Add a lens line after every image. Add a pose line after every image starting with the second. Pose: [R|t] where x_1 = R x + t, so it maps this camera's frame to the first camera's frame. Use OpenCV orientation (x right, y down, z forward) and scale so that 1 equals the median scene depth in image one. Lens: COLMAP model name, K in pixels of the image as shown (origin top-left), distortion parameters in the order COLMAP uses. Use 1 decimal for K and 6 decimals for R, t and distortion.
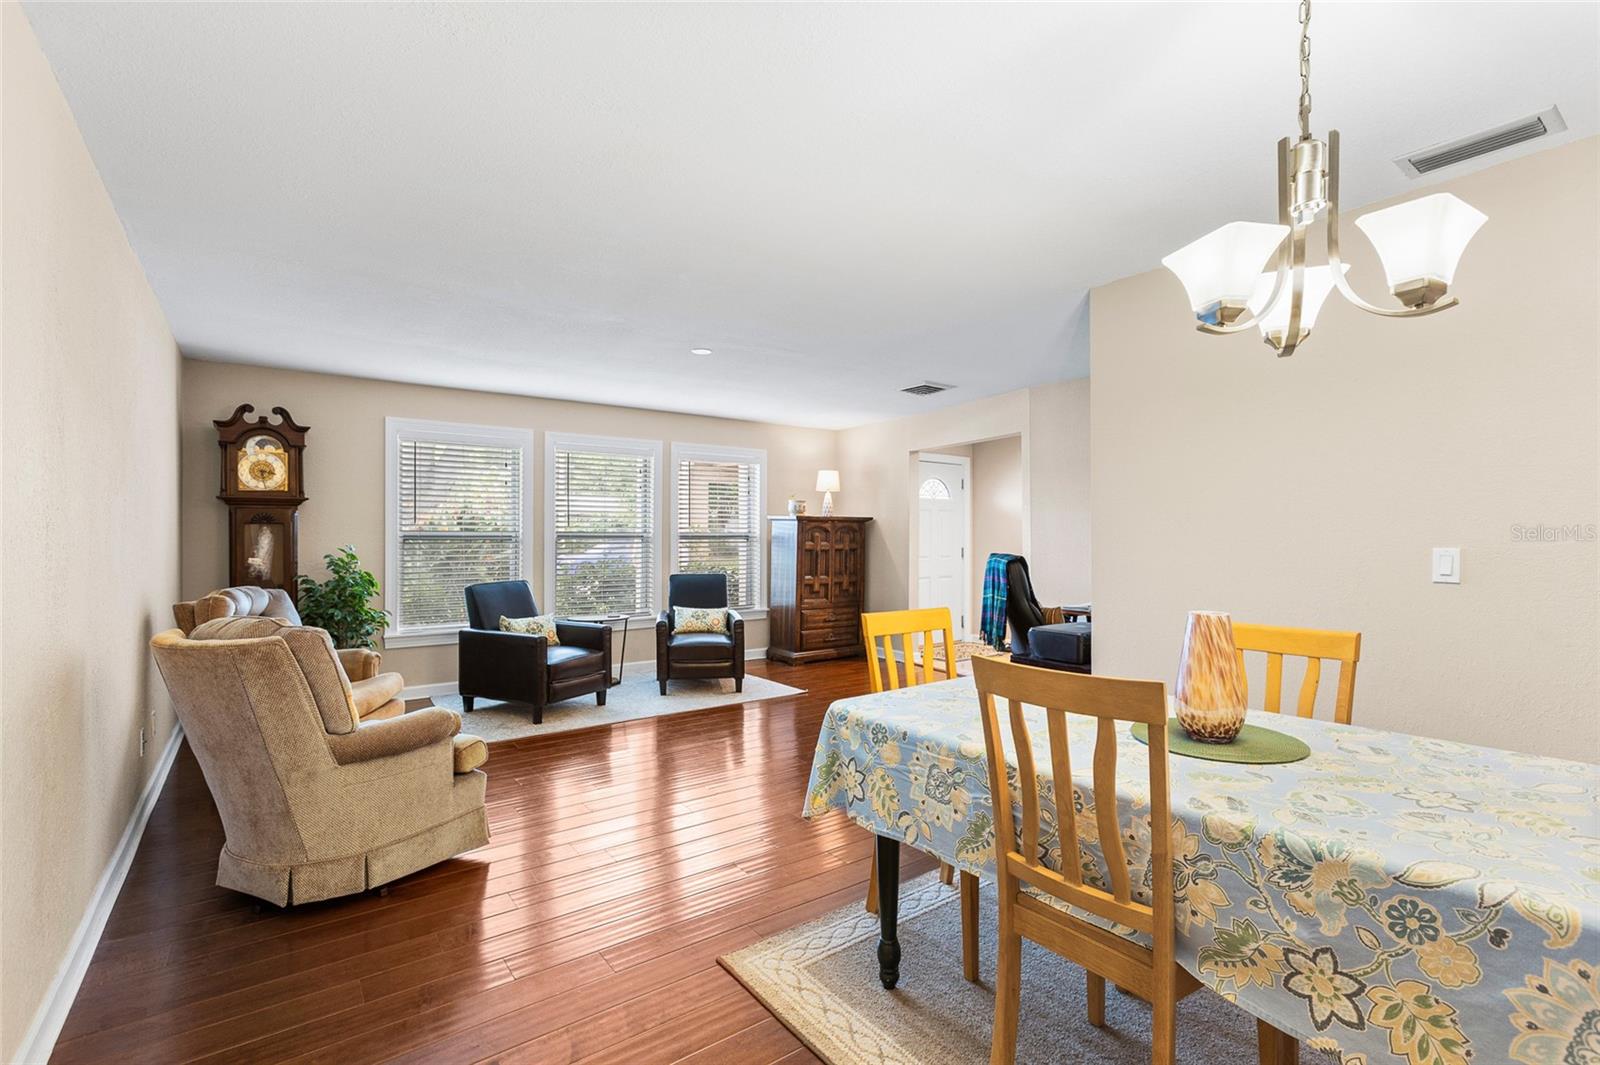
lens RADIAL K [[722.0, 0, 798.5], [0, 722.0, 532.9], [0, 0, 1]] dist [0.000109, 0.000096]
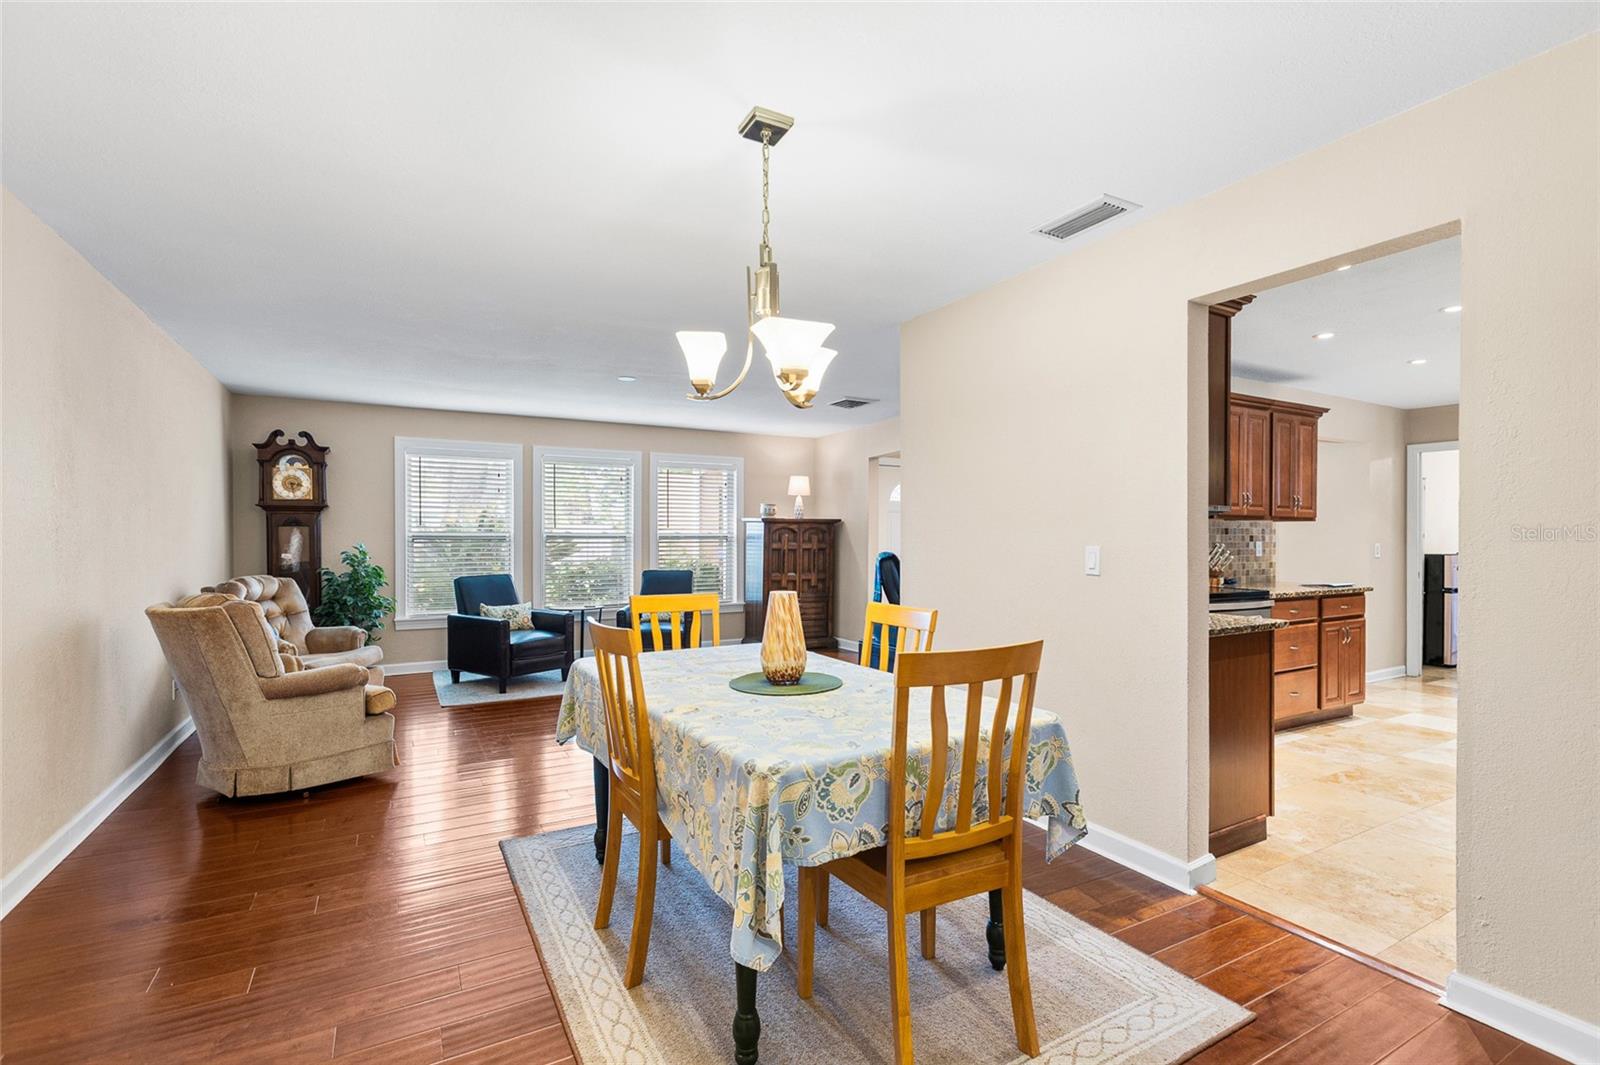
lens RADIAL K [[731.1, 0, 802.5], [0, 731.1, 540.5], [0, 0, 1]] dist [0.001530, -0.000421]
pose [[0.992466, 0.001026, -0.122516, 0.276638], [0.000153, 0.999954, 0.009615, -0.000118], [0.122521, -0.009562, 0.992420, -0.135584]]
